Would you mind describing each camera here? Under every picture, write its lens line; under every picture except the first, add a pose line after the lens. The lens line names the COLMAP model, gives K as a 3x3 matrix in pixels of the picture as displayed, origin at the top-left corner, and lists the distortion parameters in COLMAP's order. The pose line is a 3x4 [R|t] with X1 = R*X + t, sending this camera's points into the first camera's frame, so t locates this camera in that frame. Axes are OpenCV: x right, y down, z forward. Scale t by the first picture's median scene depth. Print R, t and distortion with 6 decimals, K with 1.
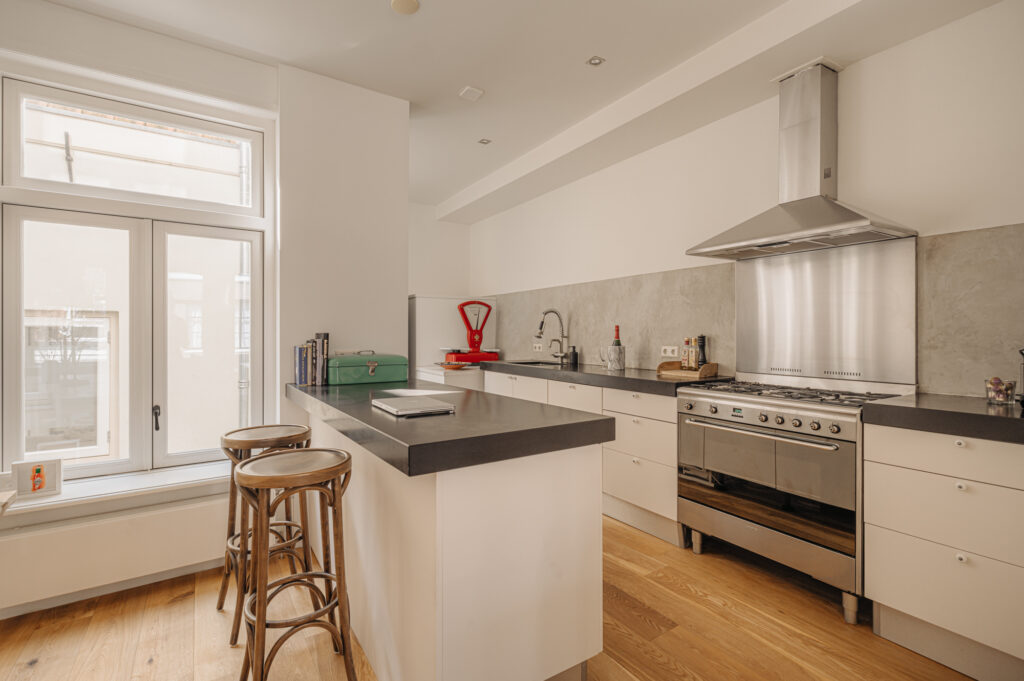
lens RADIAL K [[478.5, 0, 509.1], [0, 478.5, 341.4], [0, 0, 1]] dist [0.003240, -0.001877]
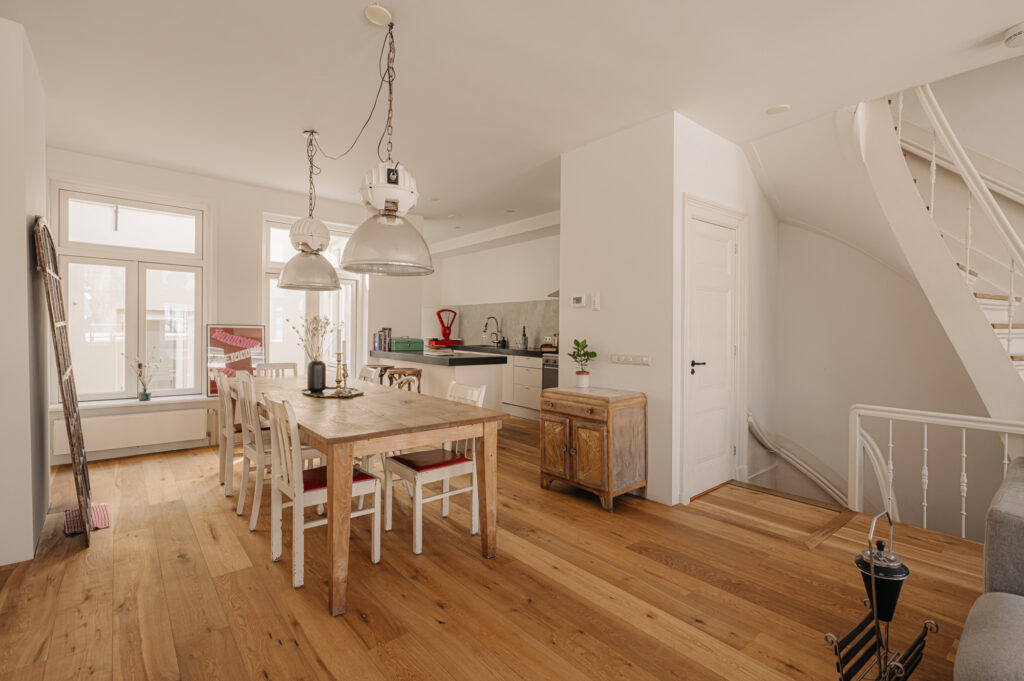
lens RADIAL K [[478.5, 0, 517.5], [0, 478.5, 342.3], [0, 0, 1]] dist [0.003240, -0.001877]
pose [[0.992084, 0.012153, 0.124984, -0.048569], [-0.013434, 0.999865, 0.009413, 0.015684], [-0.124853, -0.011018, 0.992114, -0.978186]]
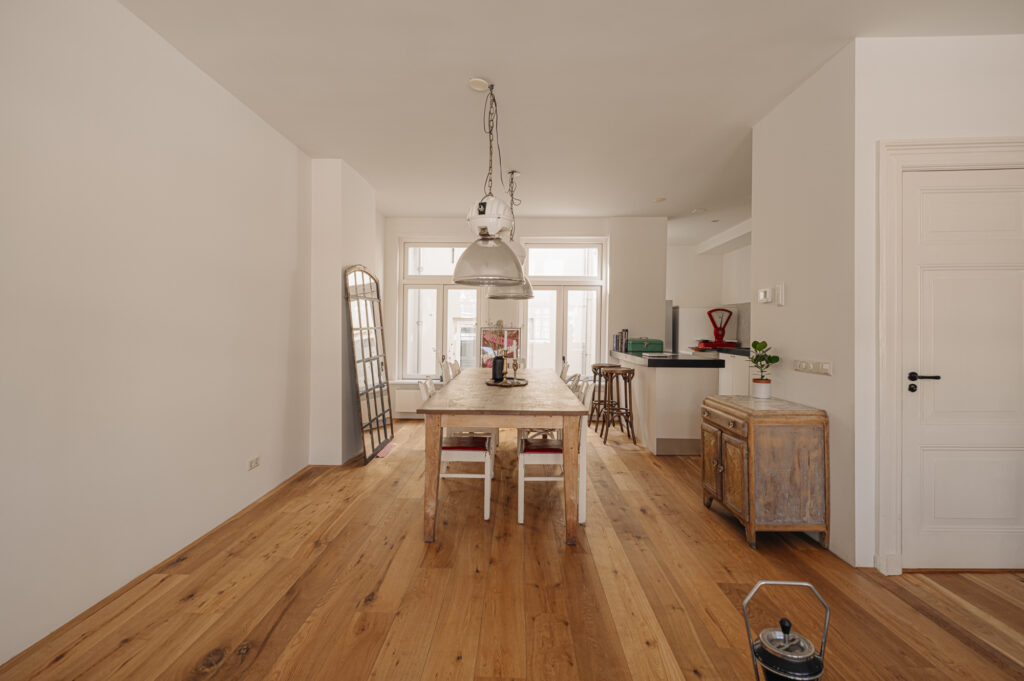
lens RADIAL K [[478.5, 0, 502.0], [0, 478.5, 334.7], [0, 0, 1]] dist [0.003240, -0.001877]
pose [[0.816483, 0.013839, -0.577203, 0.355544], [-0.016057, 0.999870, 0.001259, 0.012203], [0.577146, 0.008240, 0.816600, -0.953240]]
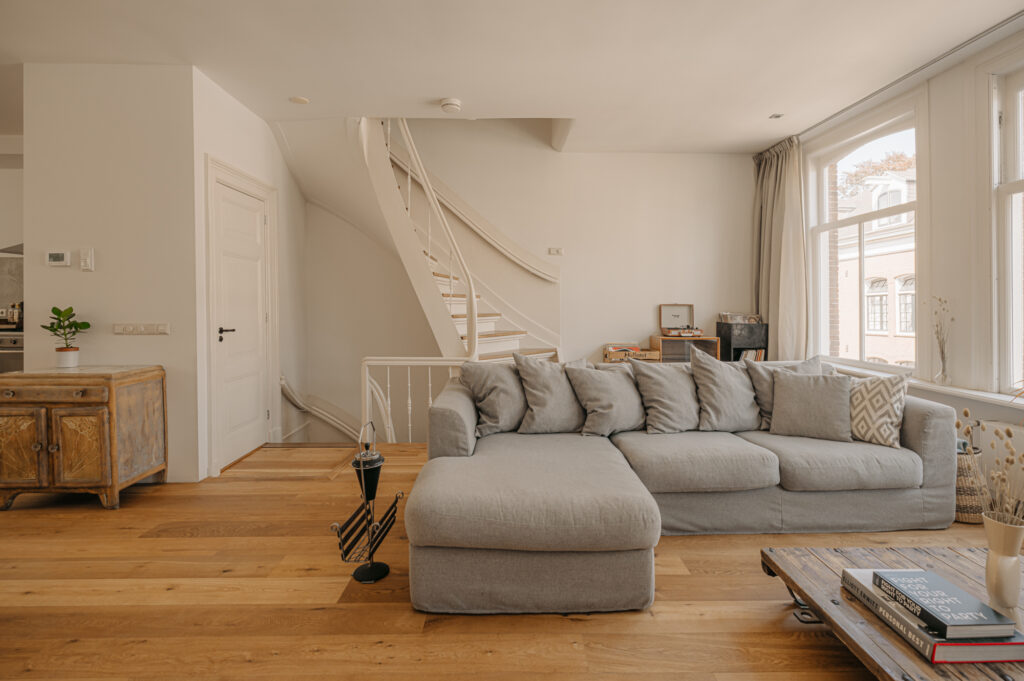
lens RADIAL K [[478.5, 0, 515.1], [0, 478.5, 313.5], [0, 0, 1]] dist [0.003240, -0.001877]
pose [[0.526976, 0.002148, 0.849878, -0.073661], [0.005312, 0.999969, -0.005821, 0.038488], [-0.849864, 0.007582, 0.526948, -1.057908]]
